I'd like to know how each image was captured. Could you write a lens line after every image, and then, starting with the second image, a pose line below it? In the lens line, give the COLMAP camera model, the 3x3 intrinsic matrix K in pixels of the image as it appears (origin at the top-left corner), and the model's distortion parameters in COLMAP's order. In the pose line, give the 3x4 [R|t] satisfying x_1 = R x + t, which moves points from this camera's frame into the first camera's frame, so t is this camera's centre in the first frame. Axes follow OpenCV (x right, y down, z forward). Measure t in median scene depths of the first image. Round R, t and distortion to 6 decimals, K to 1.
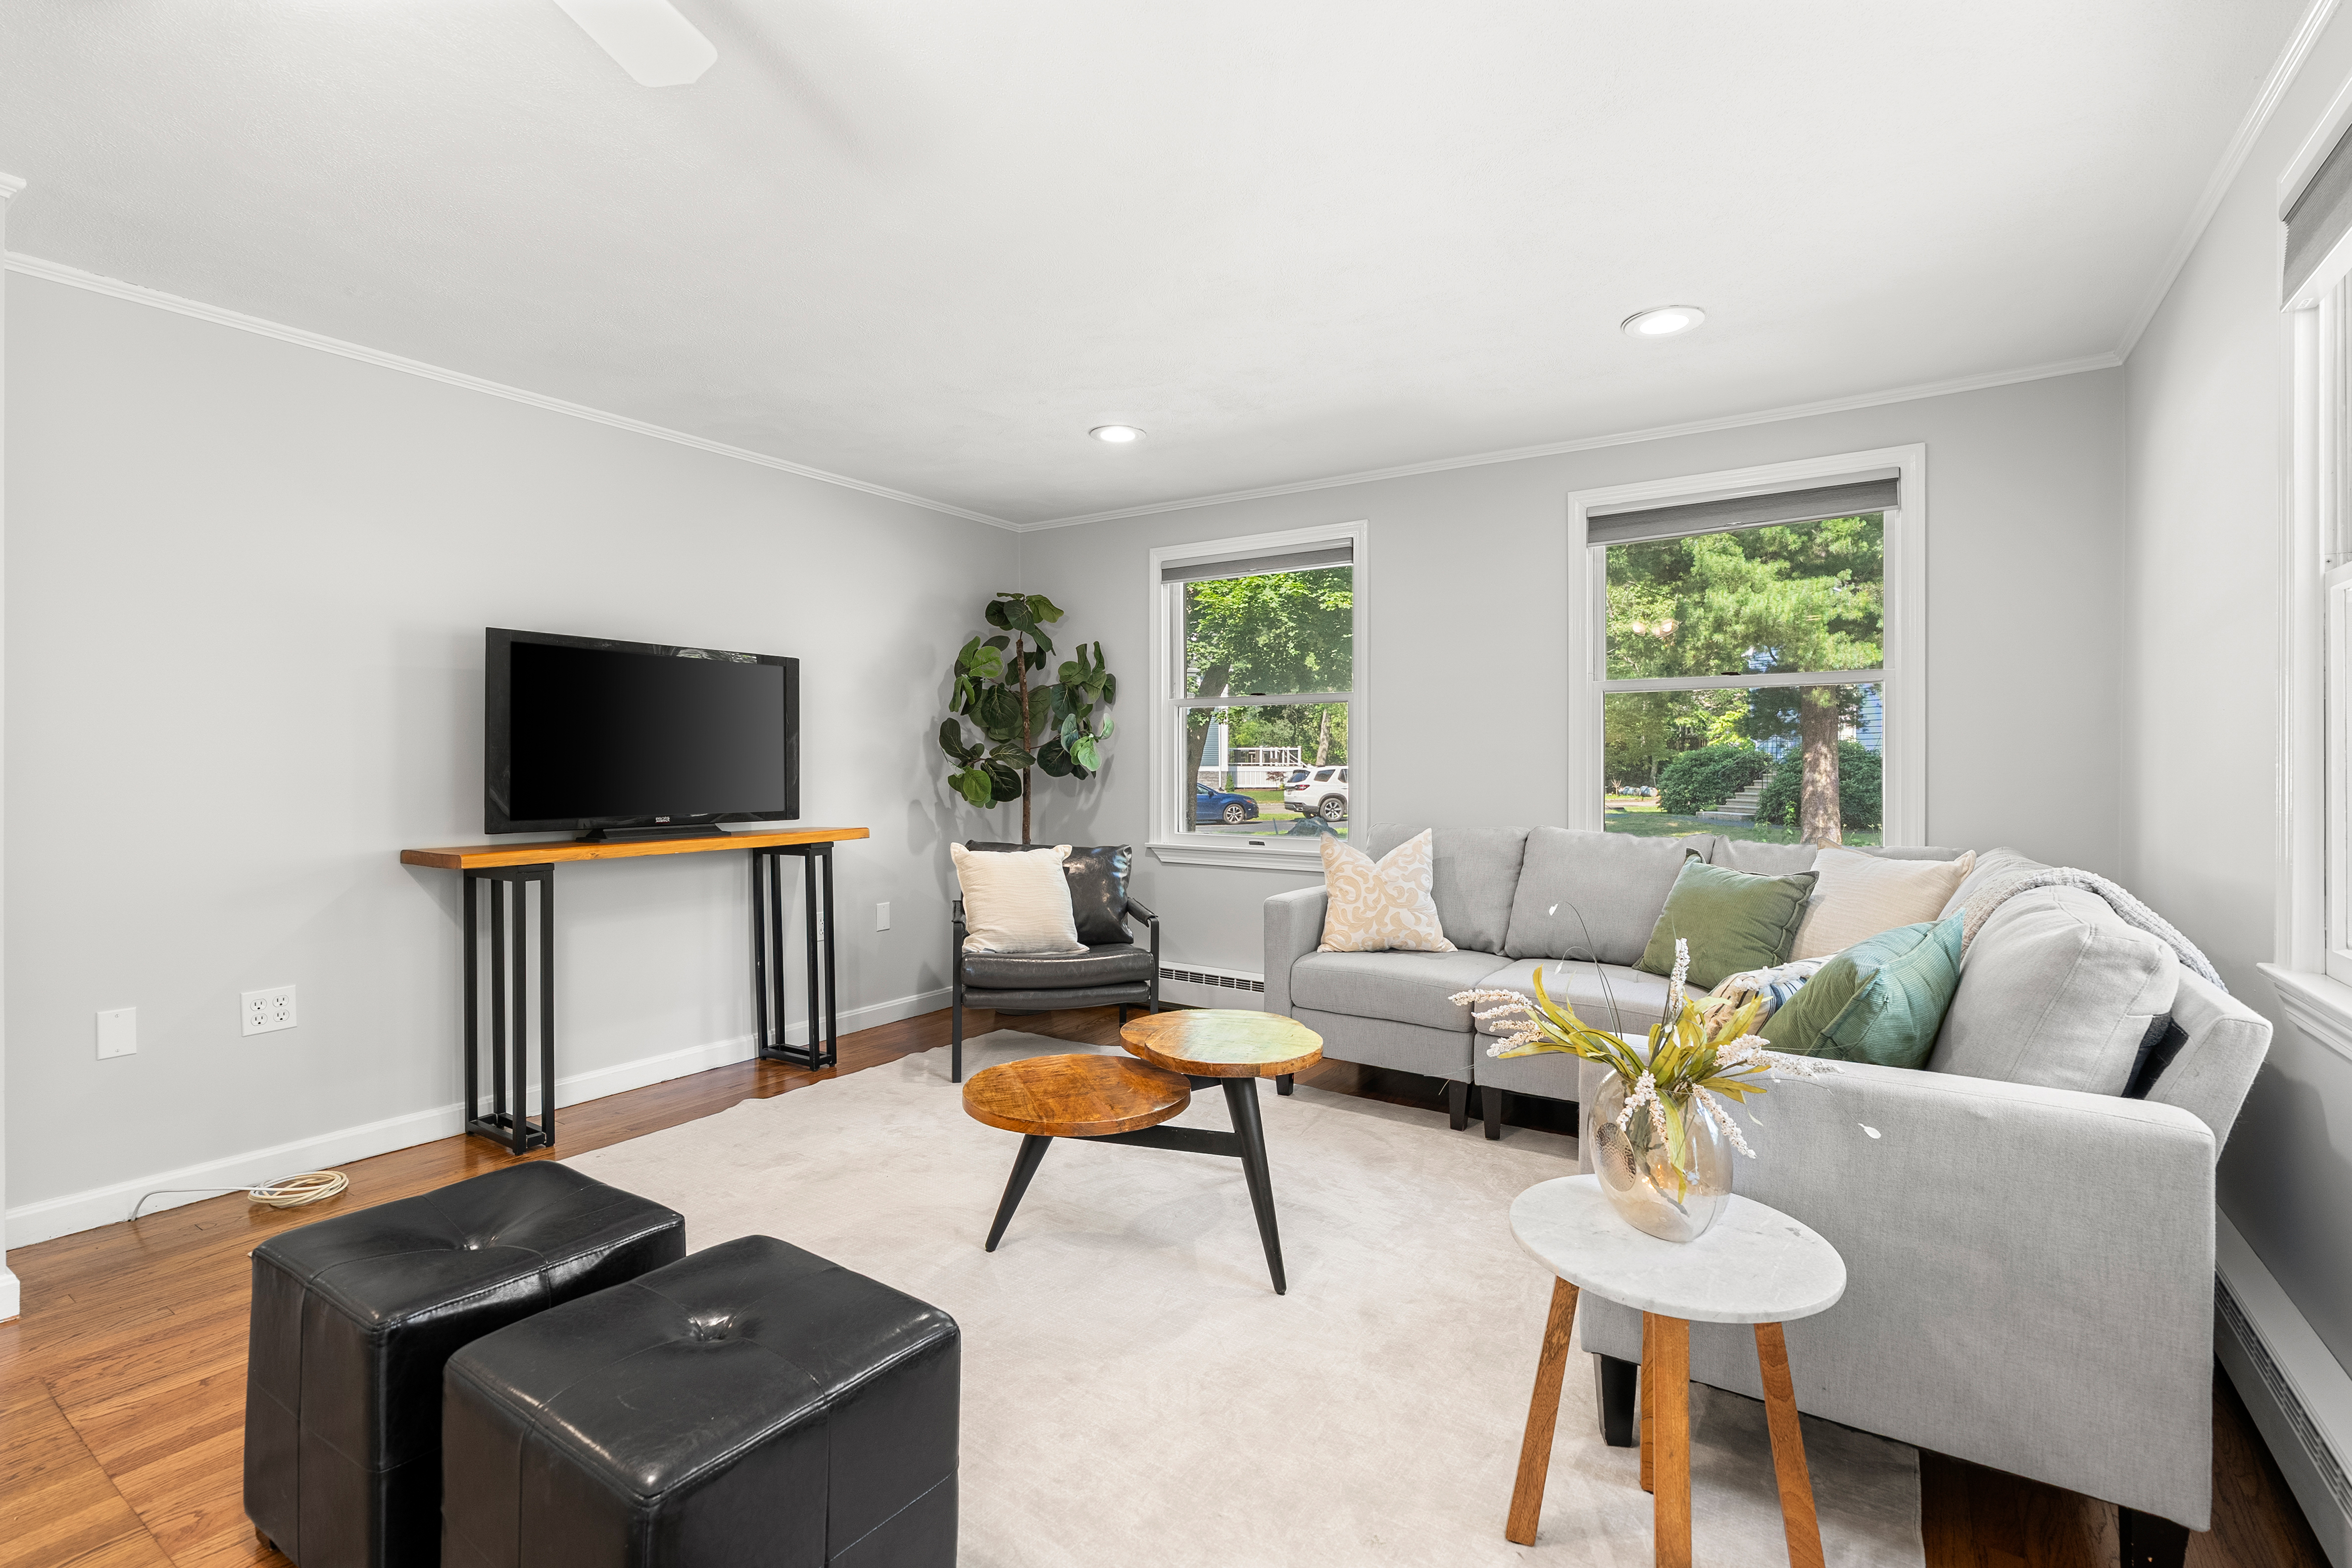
lens RADIAL K [[1075.2, 0, 1173.7], [0, 1075.2, 767.1], [0, 0, 1]] dist [-0.006750, 0.002684]
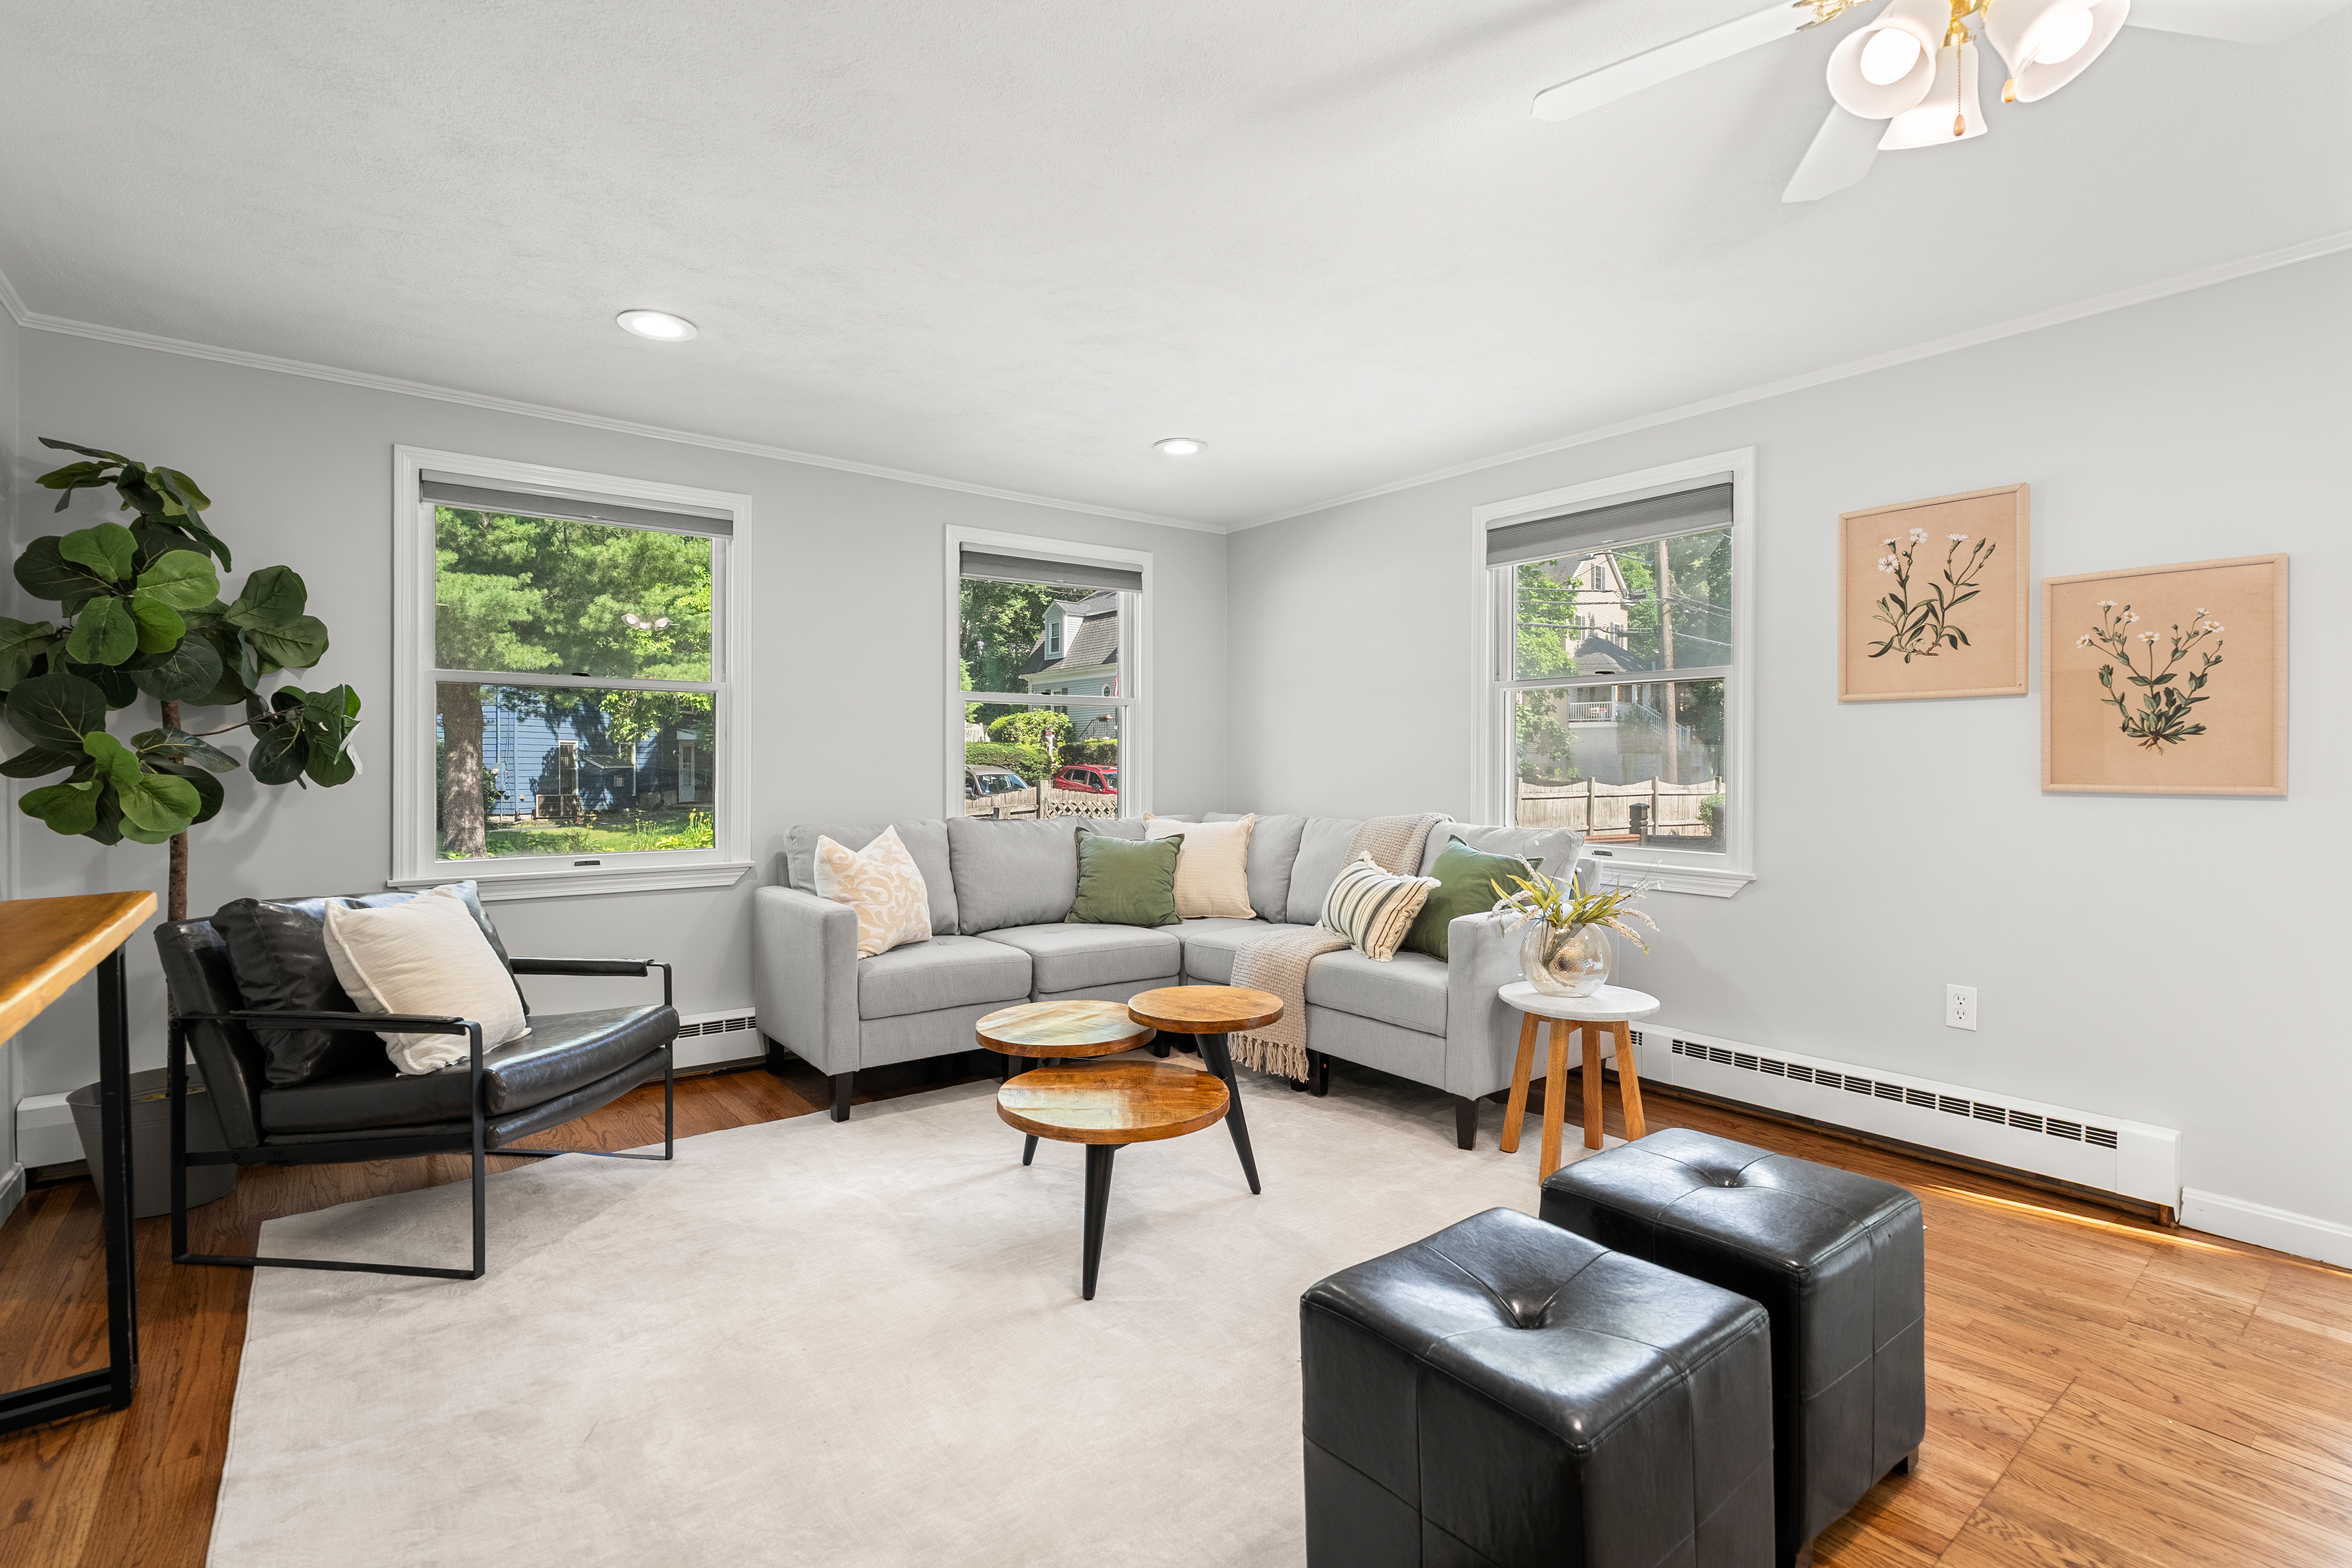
lens RADIAL K [[1075.2, 0, 1169.5], [0, 1075.2, 770.1], [0, 0, 1]] dist [-0.006750, 0.002684]
pose [[0.315002, -0.006717, 0.949067, -0.152463], [0.003490, 0.999976, 0.005919, -0.000174], [-0.949085, 0.001448, 0.315018, 0.098636]]
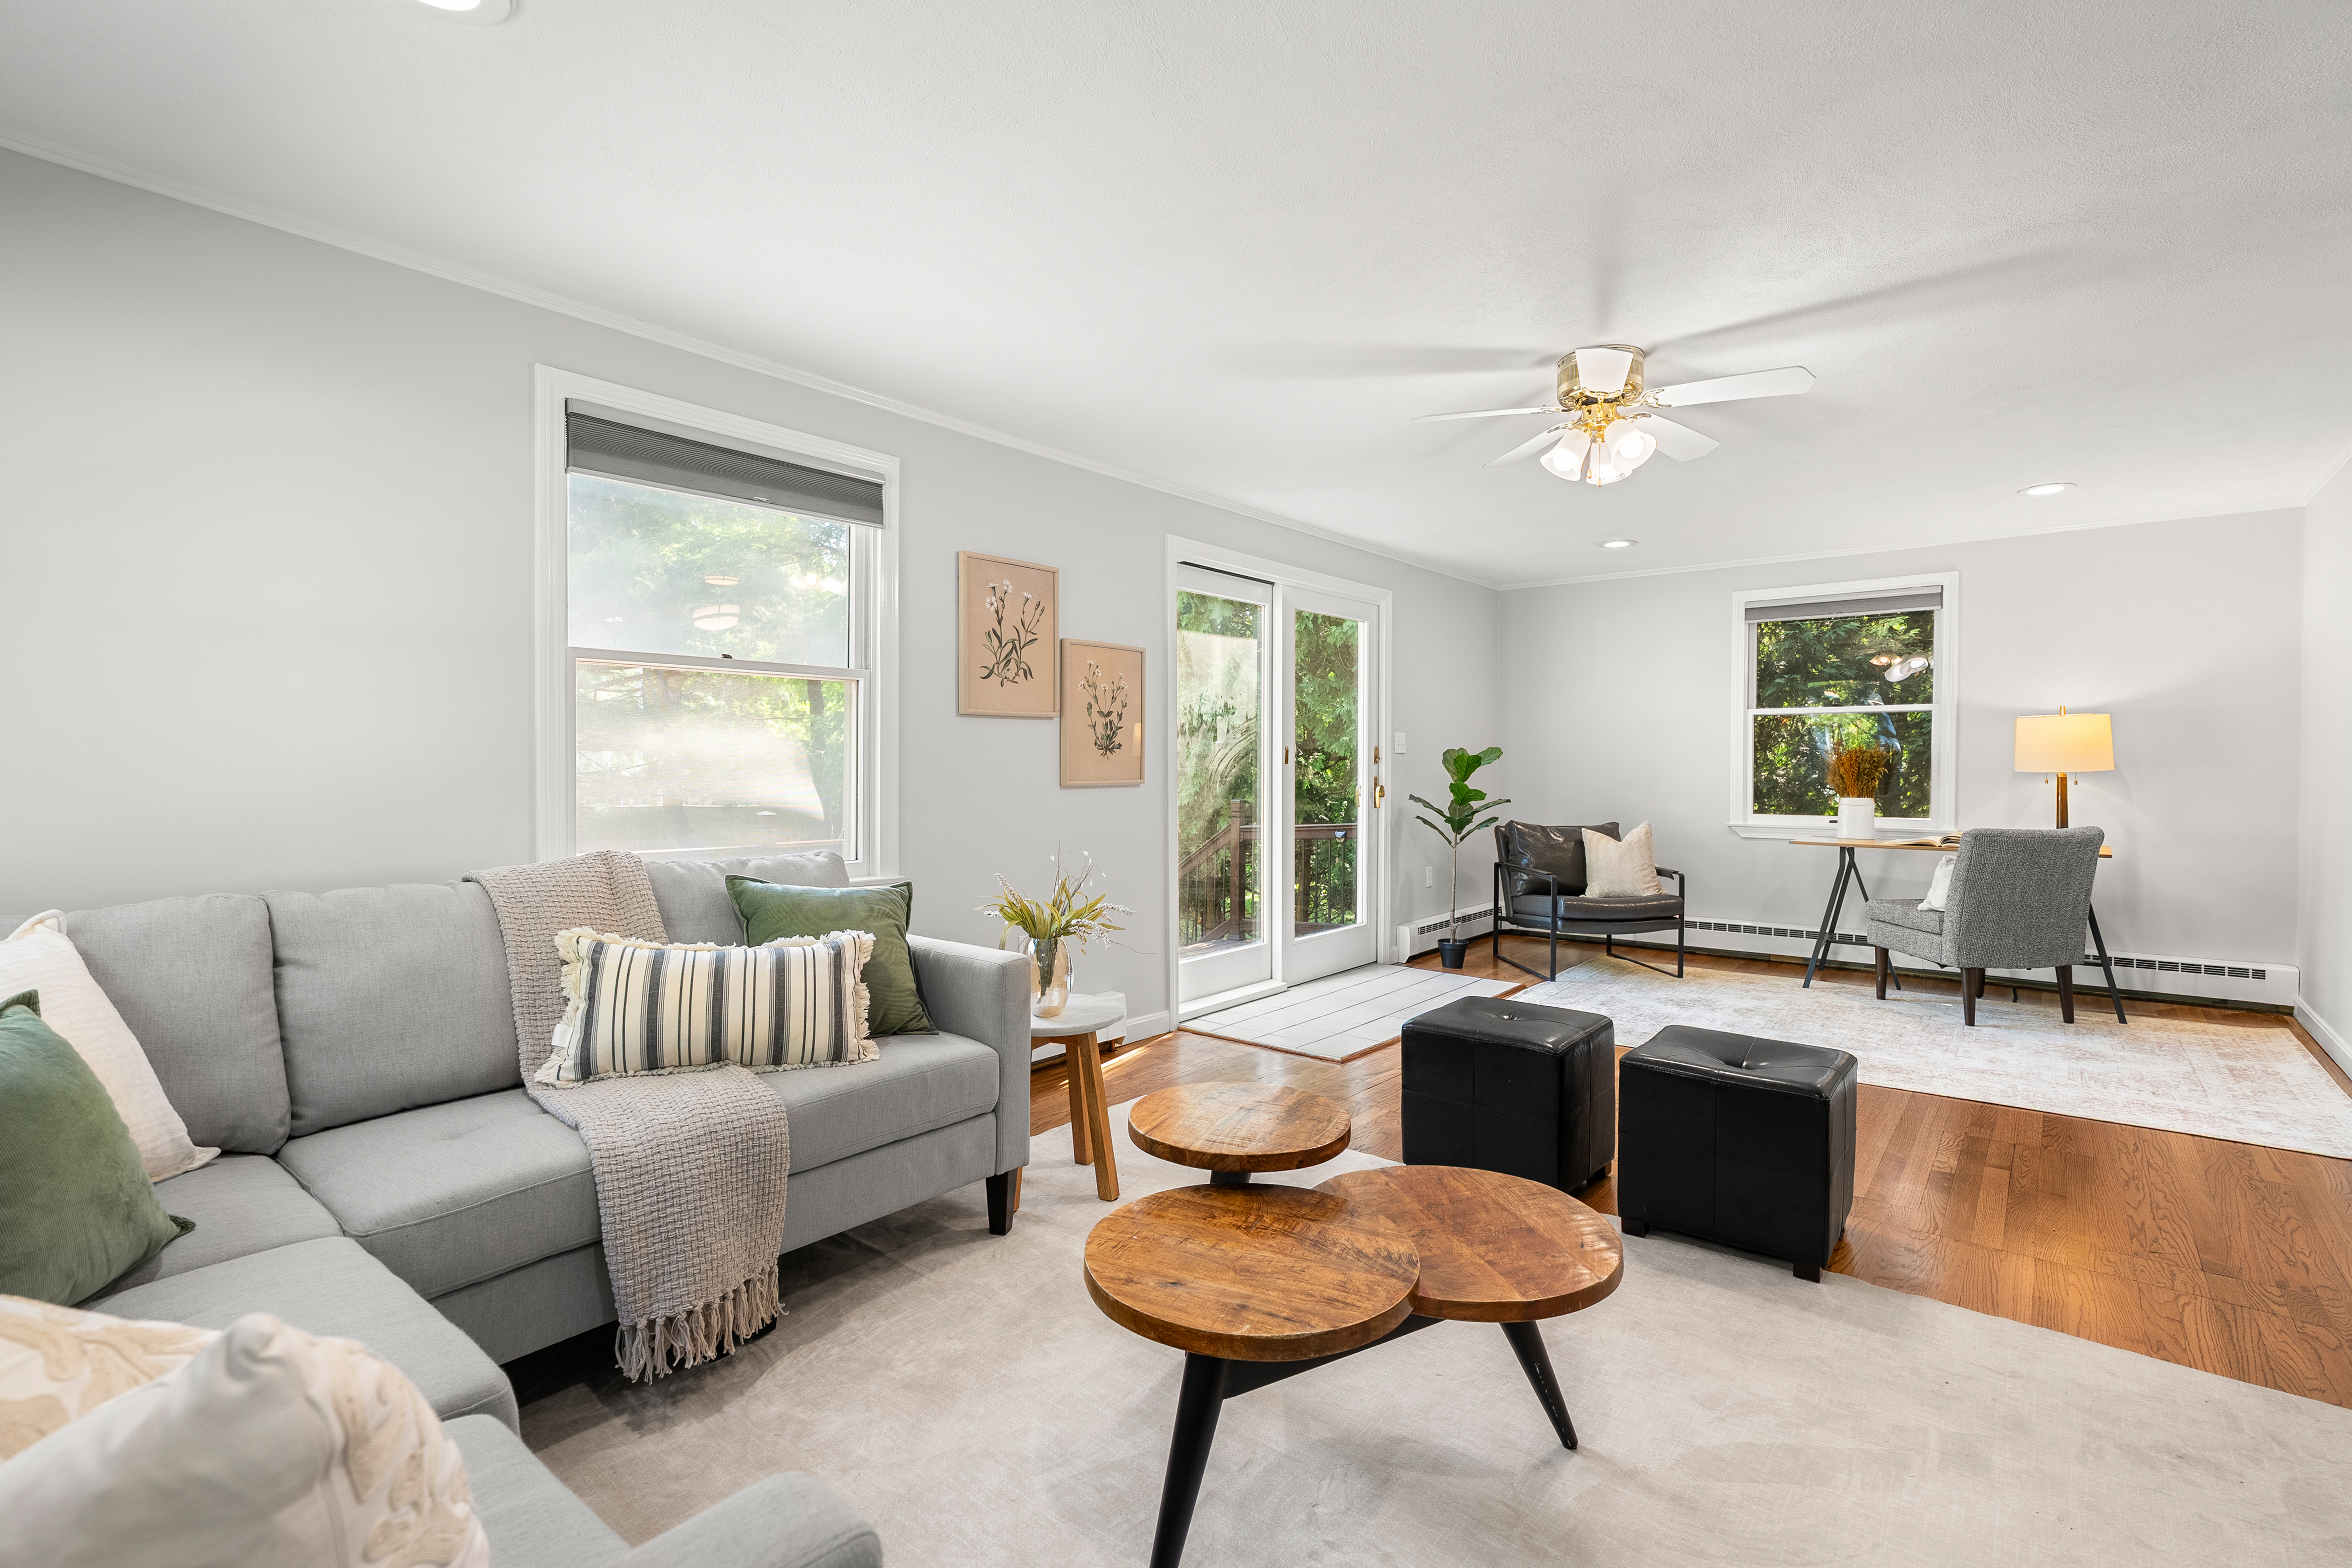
lens RADIAL K [[1075.2, 0, 1186.4], [0, 1075.2, 779.7], [0, 0, 1]] dist [-0.006750, 0.002684]
pose [[-0.995727, -0.003911, 0.092261, 0.003433], [-0.001715, 0.999714, 0.023869, -0.002746], [-0.092328, 0.023609, -0.995449, 0.263845]]
